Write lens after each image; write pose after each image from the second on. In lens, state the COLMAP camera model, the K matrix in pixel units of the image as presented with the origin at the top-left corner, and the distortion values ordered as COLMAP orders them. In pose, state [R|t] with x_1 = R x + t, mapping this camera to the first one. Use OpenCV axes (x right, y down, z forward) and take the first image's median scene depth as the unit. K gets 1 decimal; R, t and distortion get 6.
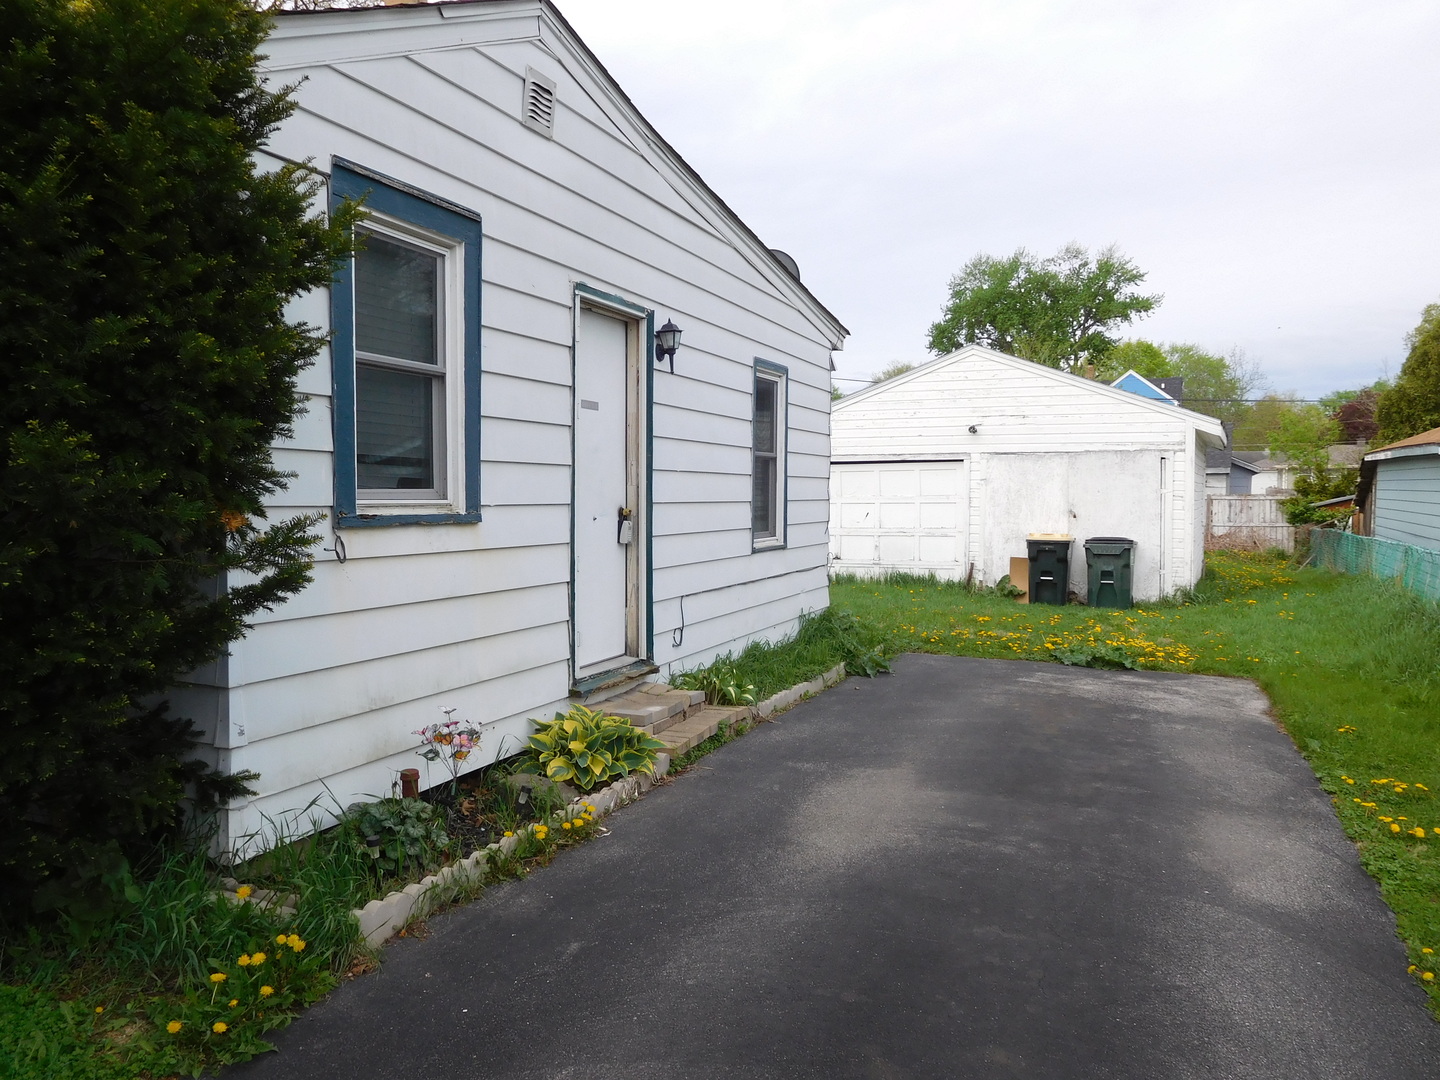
lens RADIAL K [[1070.6, 0, 722.6], [0, 1070.6, 542.7], [0, 0, 1]] dist [-0.009884, -0.000853]
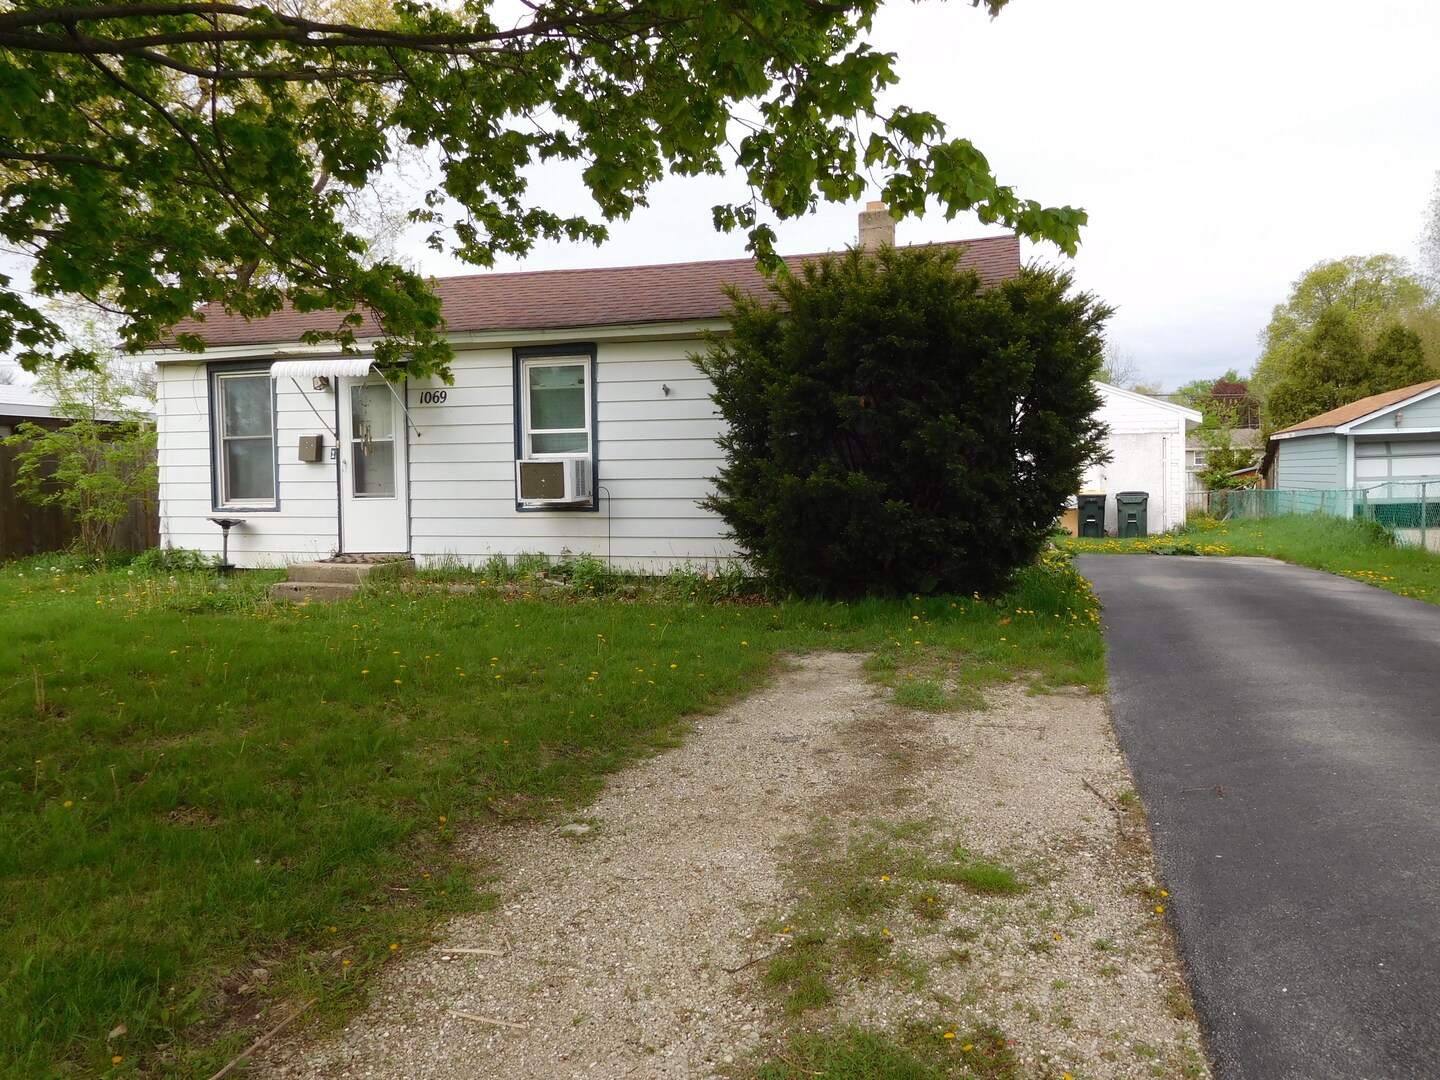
lens RADIAL K [[1070.6, 0, 721.9], [0, 1070.6, 539.9], [0, 0, 1]] dist [-0.009884, -0.000853]
pose [[0.993509, -0.025074, 0.110958, -0.338999], [0.024663, 0.999683, 0.005071, 0.036681], [-0.111050, -0.002302, 0.993812, -0.382103]]
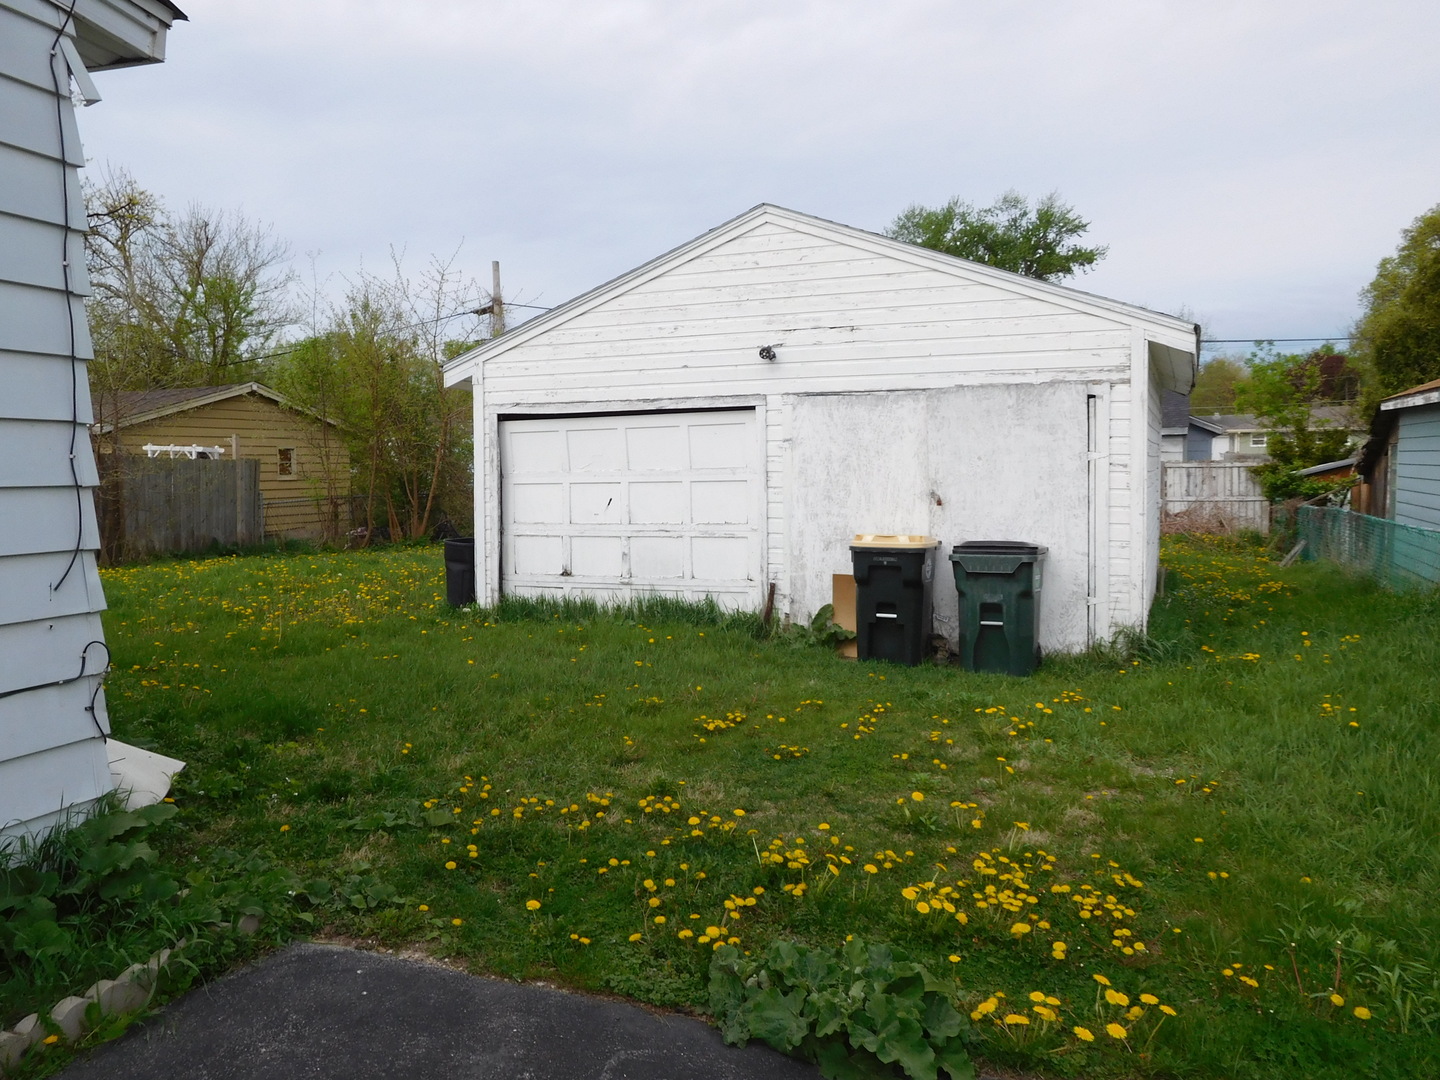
lens RADIAL K [[1070.6, 0, 719.0], [0, 1070.6, 534.2], [0, 0, 1]] dist [-0.009884, -0.000853]
pose [[0.999142, -0.015143, 0.038545, 0.177941], [0.014473, 0.999741, 0.017586, -0.018178], [-0.038802, -0.017013, 0.999102, 0.409035]]
